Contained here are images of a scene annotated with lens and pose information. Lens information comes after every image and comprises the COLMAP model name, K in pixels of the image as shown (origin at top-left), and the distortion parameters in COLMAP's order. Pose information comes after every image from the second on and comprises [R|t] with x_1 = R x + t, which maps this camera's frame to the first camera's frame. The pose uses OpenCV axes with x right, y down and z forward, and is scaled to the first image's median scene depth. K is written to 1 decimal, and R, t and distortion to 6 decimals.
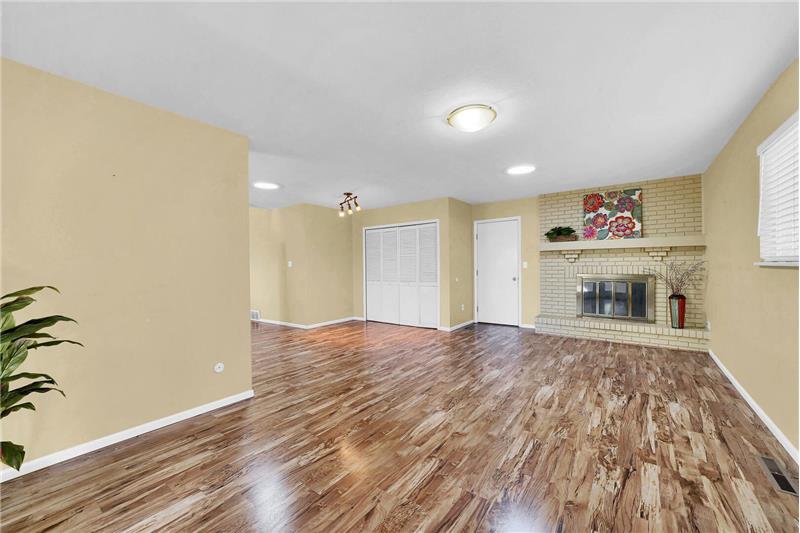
lens RADIAL K [[326.2, 0, 396.3], [0, 326.2, 269.6], [0, 0, 1]] dist [-0.000969, 0.000003]
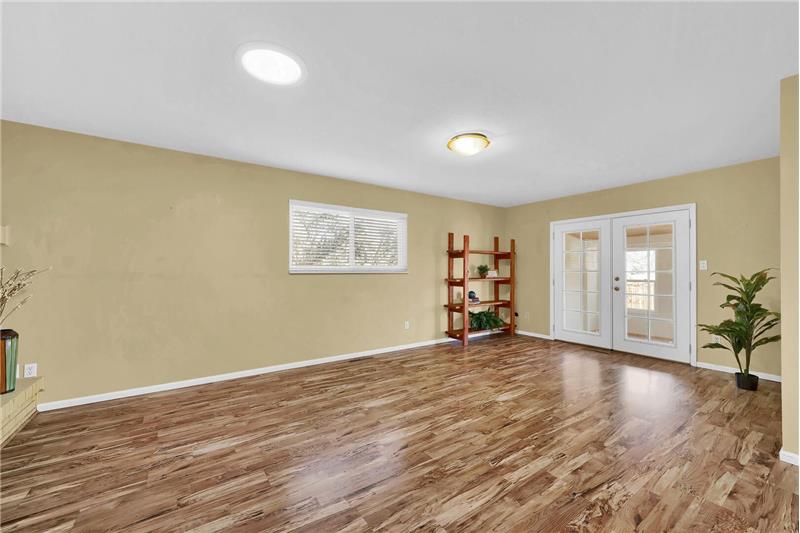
lens RADIAL K [[326.2, 0, 396.3], [0, 326.2, 269.6], [0, 0, 1]] dist [-0.000969, 0.000003]
pose [[-0.949864, 0.013018, 0.312393, 0.110995], [0.015608, 0.999861, 0.005791, -0.026068], [-0.312274, 0.010376, -0.949935, 2.046178]]
